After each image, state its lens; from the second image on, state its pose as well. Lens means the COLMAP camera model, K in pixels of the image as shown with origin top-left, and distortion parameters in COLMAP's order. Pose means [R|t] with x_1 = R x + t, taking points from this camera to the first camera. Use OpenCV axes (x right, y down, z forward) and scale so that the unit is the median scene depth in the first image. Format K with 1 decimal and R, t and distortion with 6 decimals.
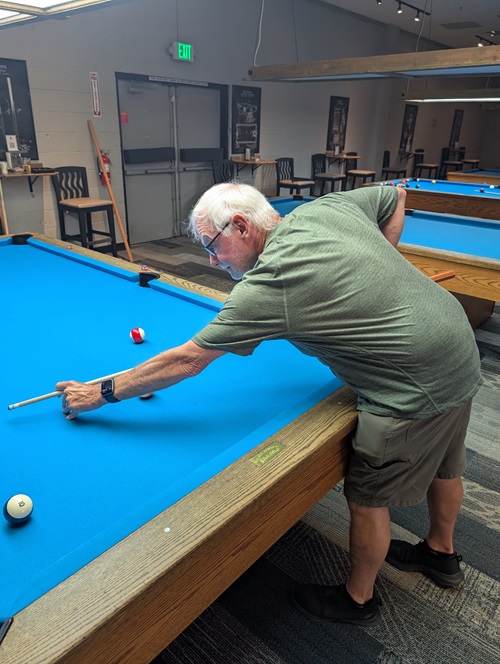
lens RADIAL K [[477.0, 0, 250.0], [0, 477.0, 332.0], [0, 0, 1]] dist [-0.003361, 0.000092]
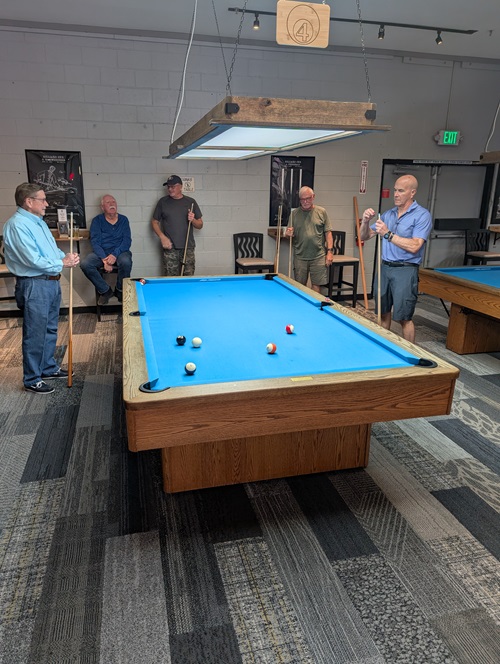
lens RADIAL K [[477.0, 0, 250.0], [0, 477.0, 332.0], [0, 0, 1]] dist [-0.003361, 0.000092]
pose [[0.824498, 0.144030, -0.547228, 0.171394], [-0.211911, 0.975283, -0.062588, 0.045656], [0.524687, 0.167568, 0.834640, -0.142578]]
